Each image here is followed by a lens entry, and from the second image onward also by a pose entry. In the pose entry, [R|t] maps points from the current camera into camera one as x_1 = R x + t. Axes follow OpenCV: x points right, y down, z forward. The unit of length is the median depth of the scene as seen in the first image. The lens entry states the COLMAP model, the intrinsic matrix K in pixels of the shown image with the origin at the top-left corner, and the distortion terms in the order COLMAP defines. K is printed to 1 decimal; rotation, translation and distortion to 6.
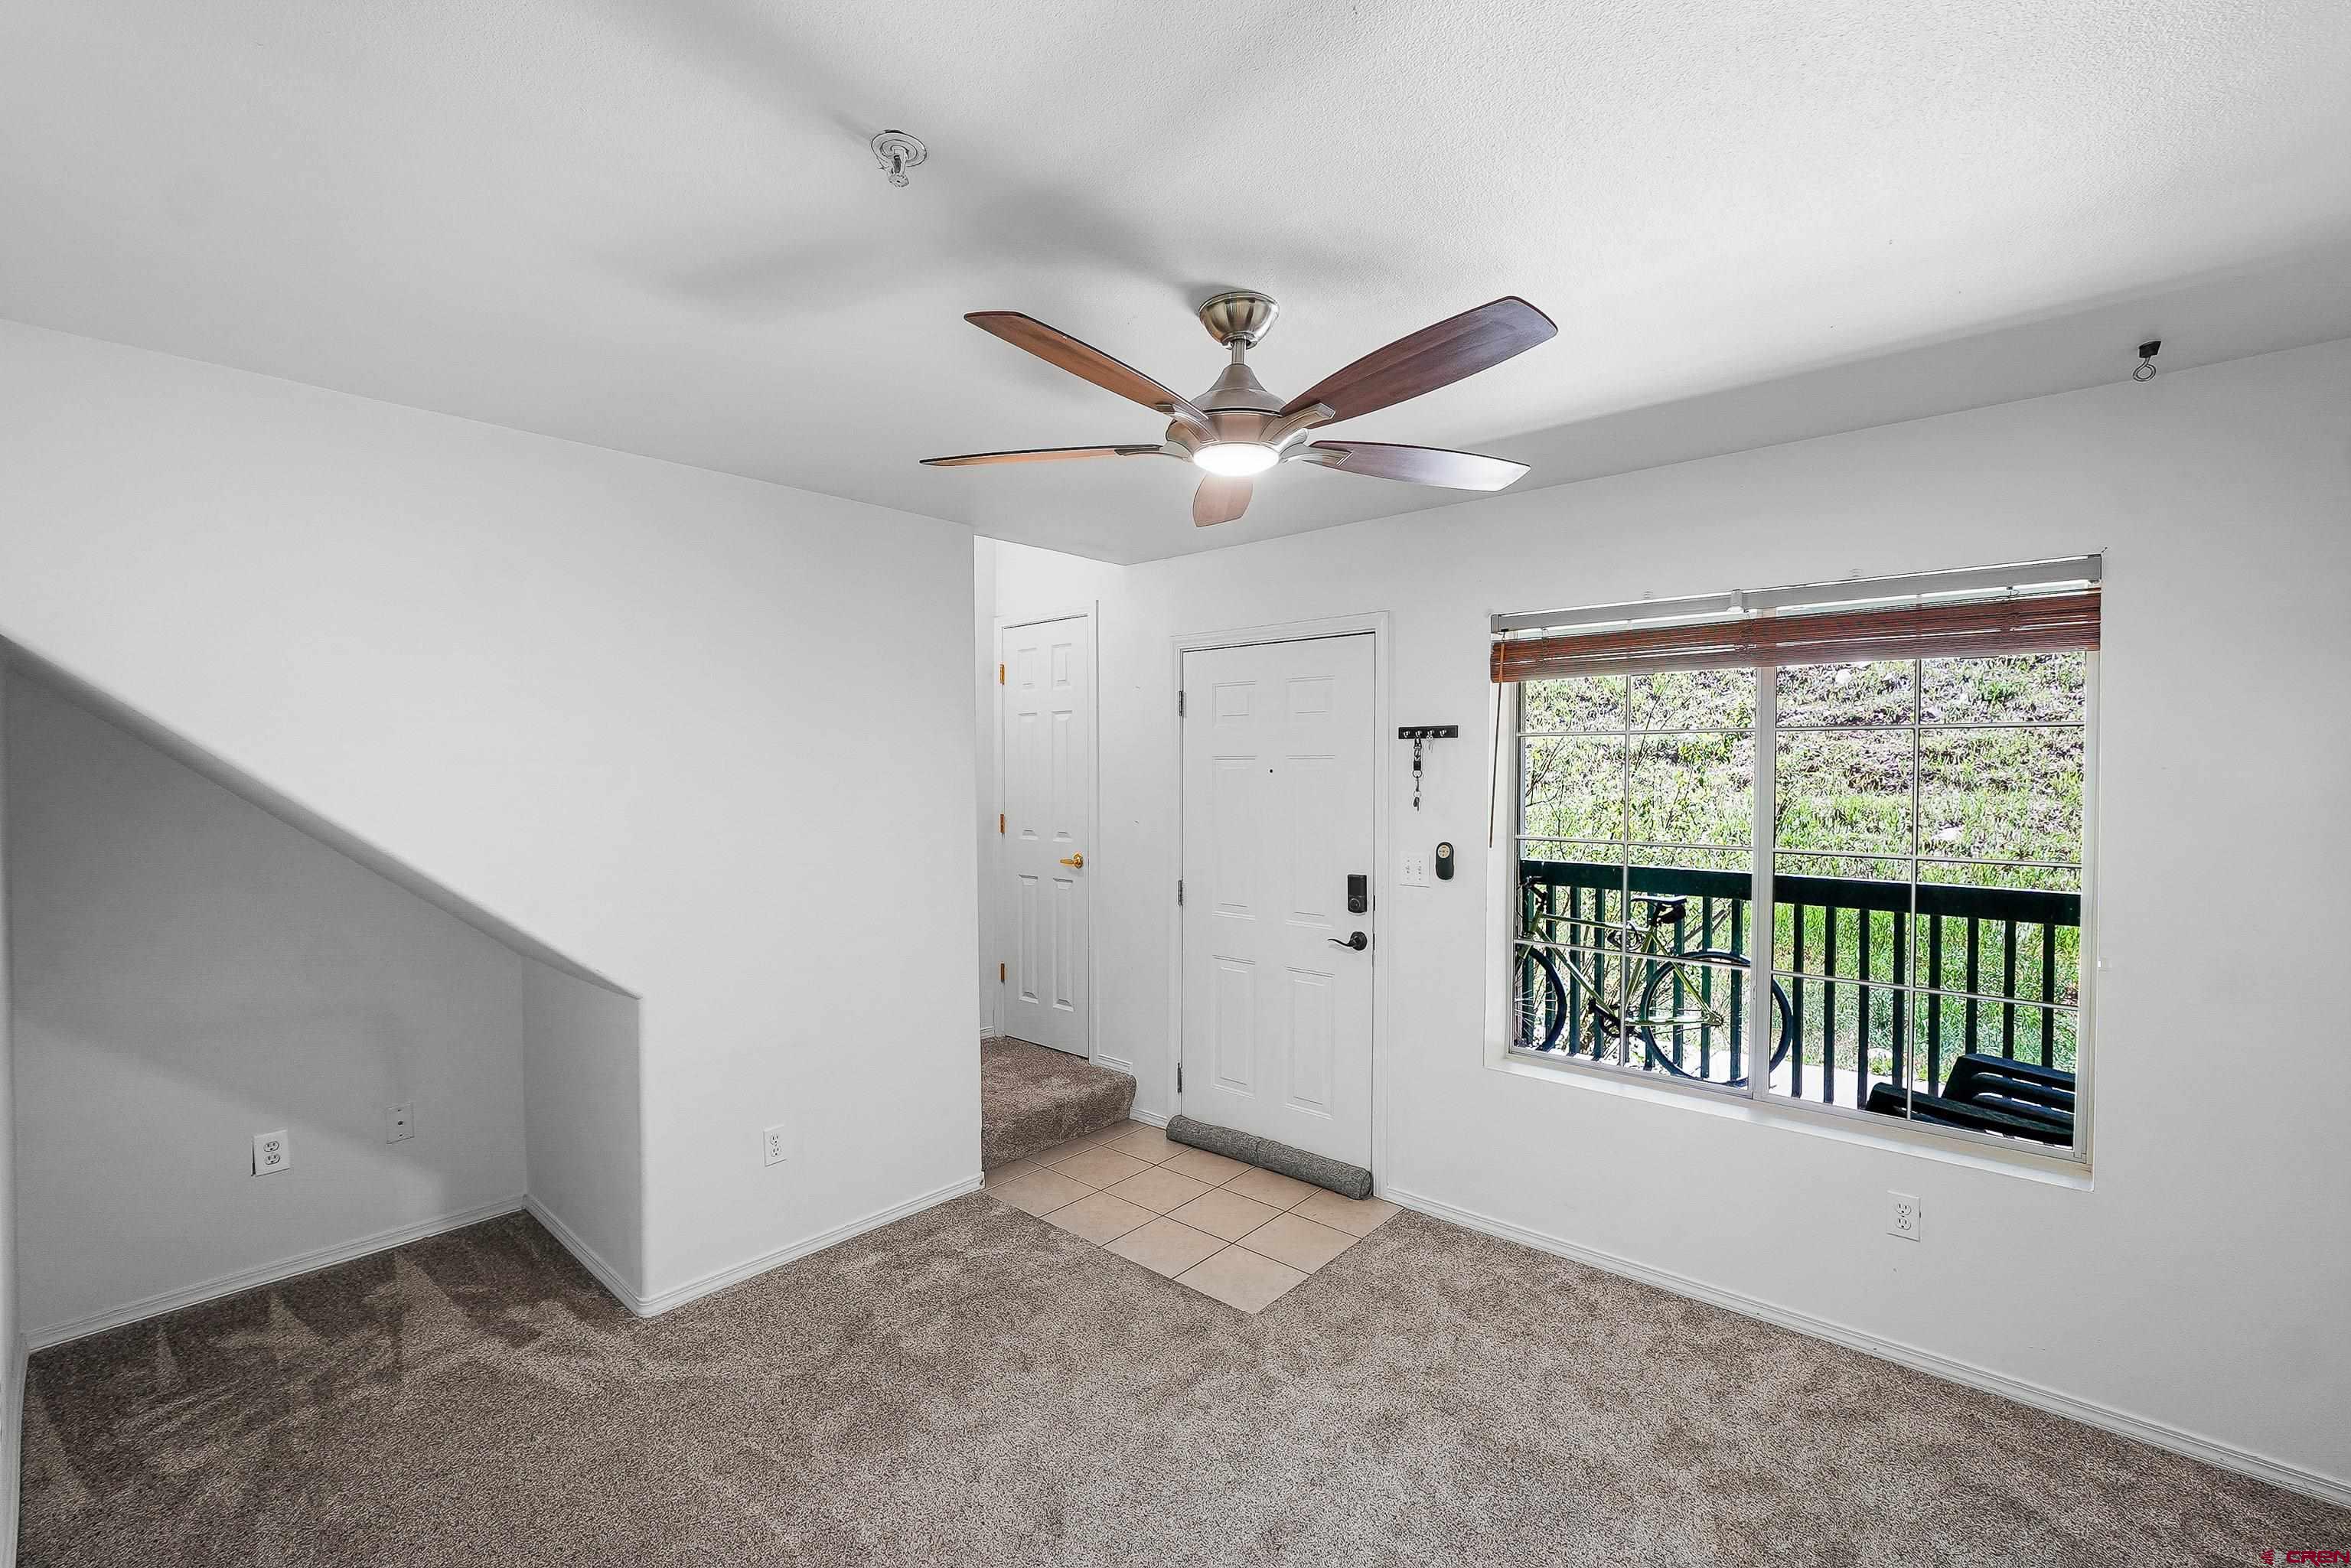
lens RADIAL K [[991.4, 0, 1150.6], [0, 991.4, 711.7], [0, 0, 1]] dist [-0.014466, 0.000233]
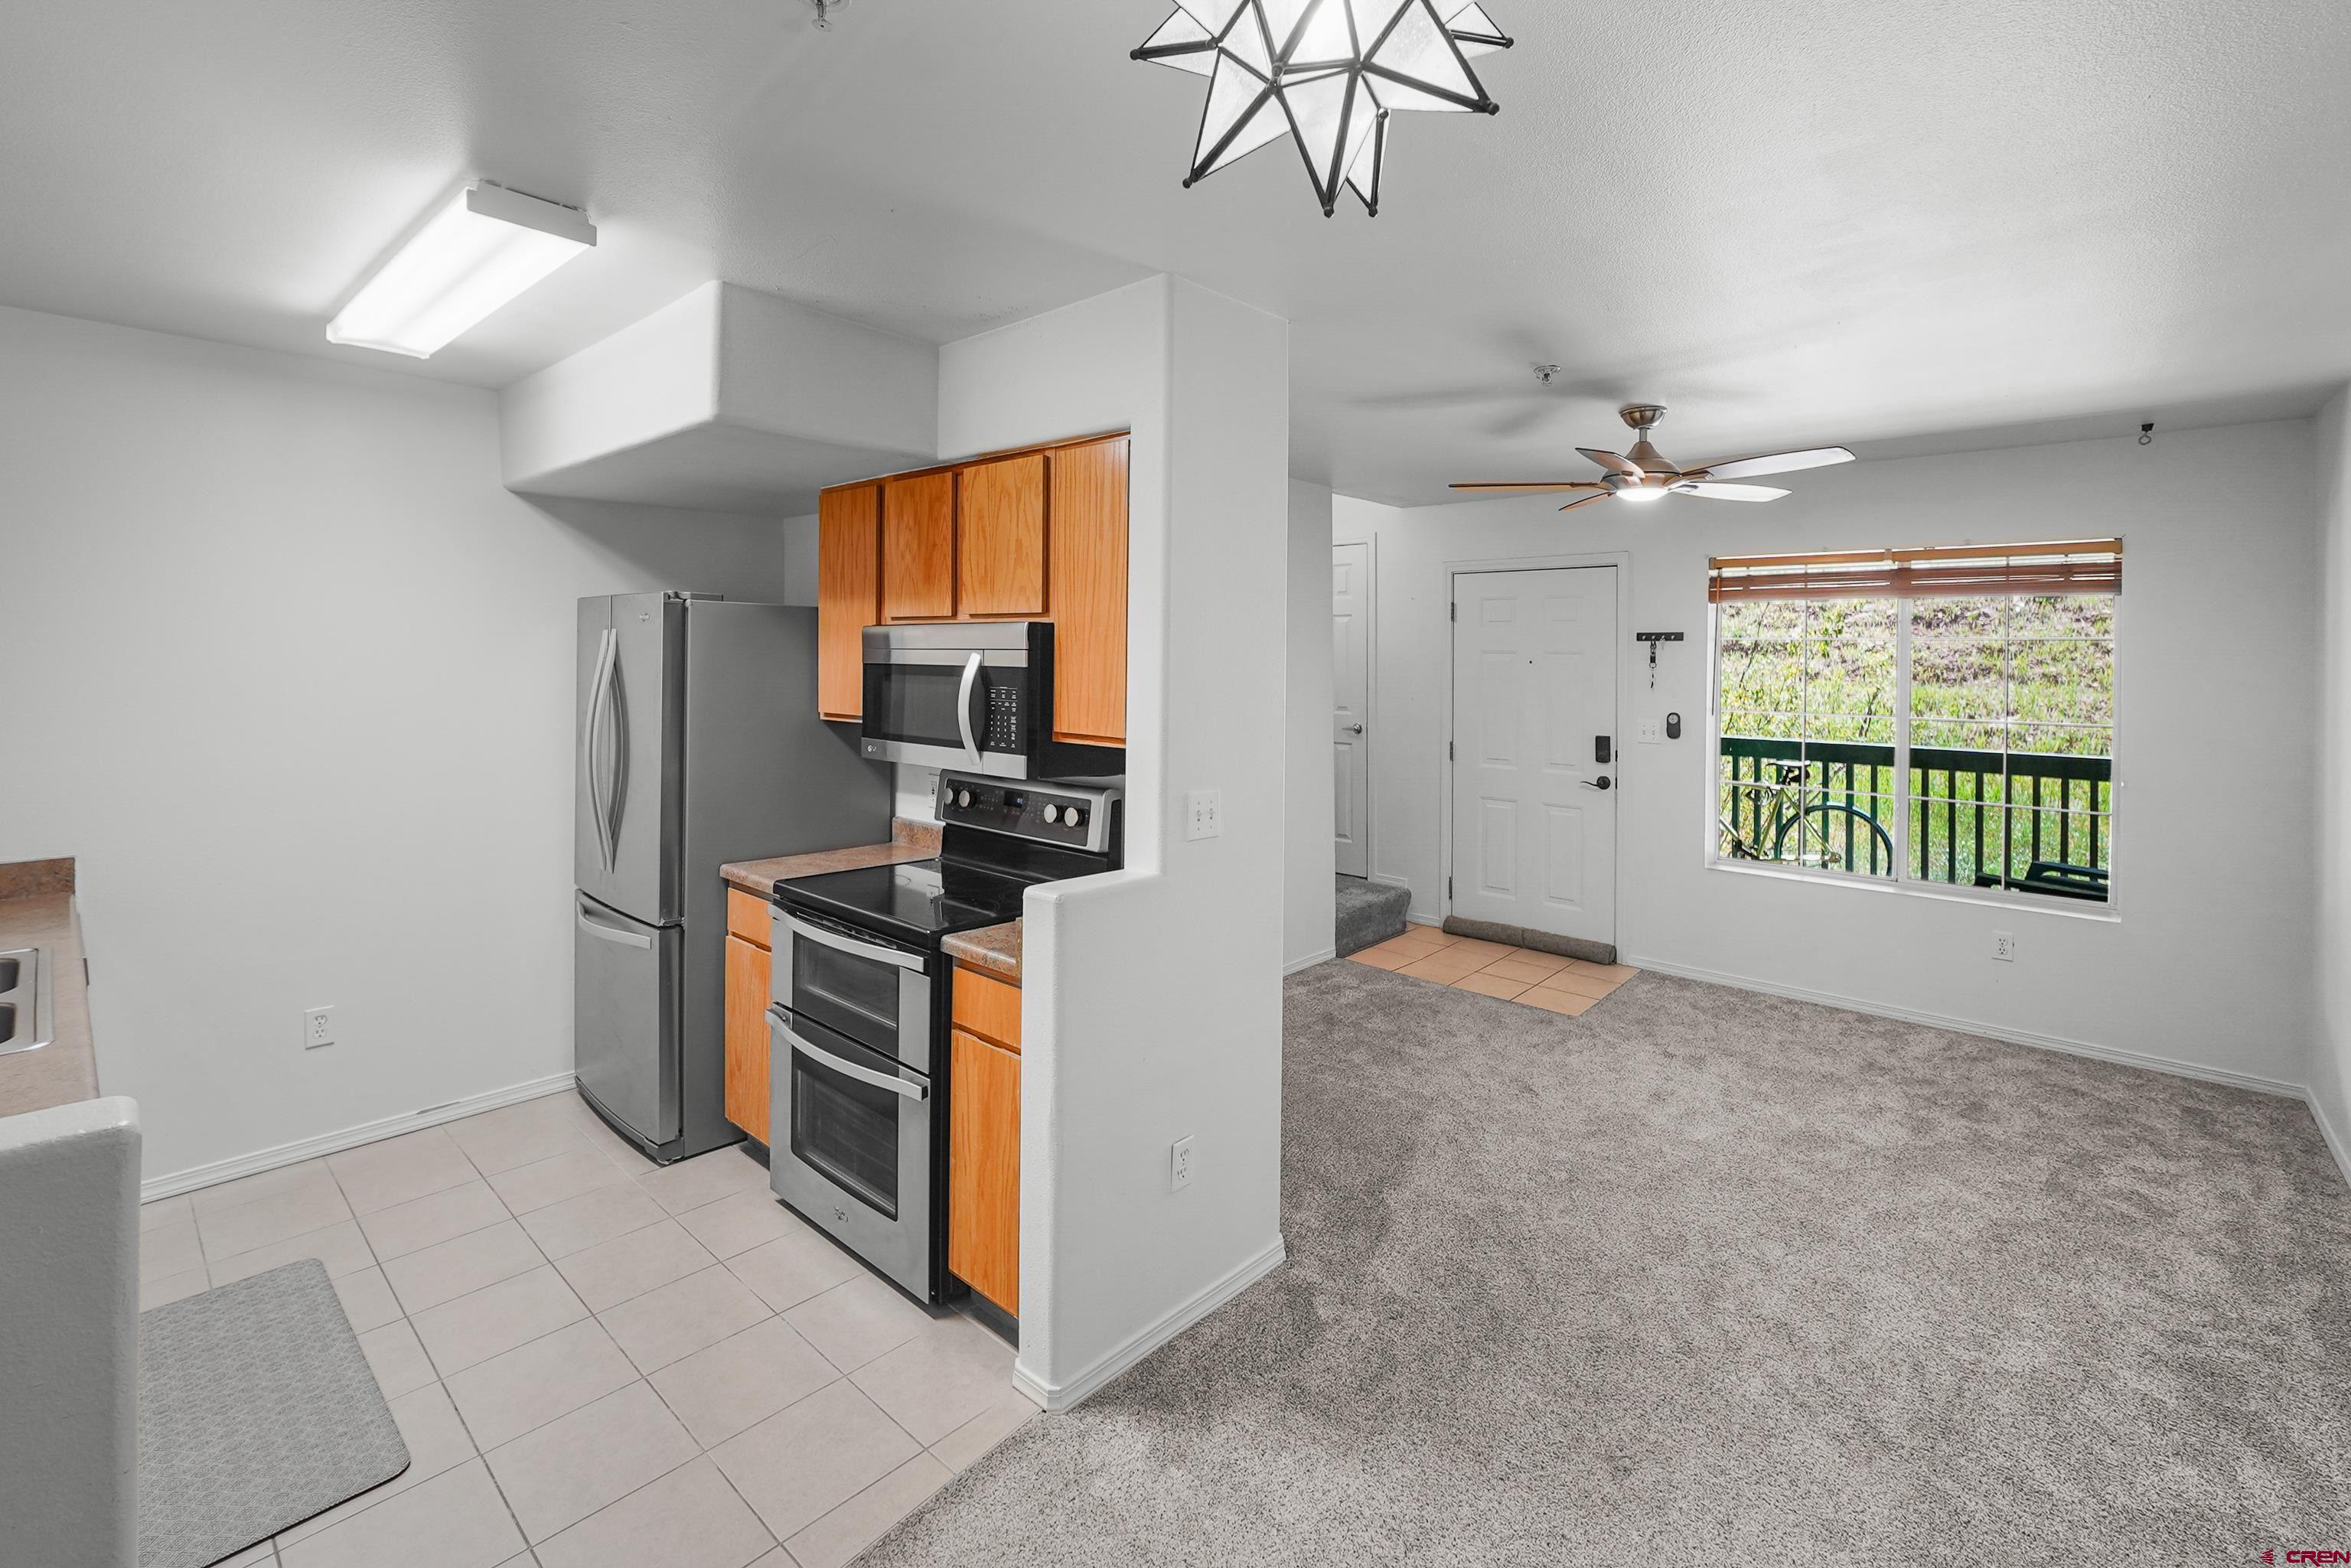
lens RADIAL K [[1013.5, 0, 1164.3], [0, 1013.5, 577.1], [0, 0, 1]] dist [-0.012475, 0.000178]
pose [[0.999934, 0.009212, -0.006928, -0.371114], [-0.009344, 0.999772, -0.019212, -0.027077], [0.006749, 0.019276, 0.999791, -0.411690]]
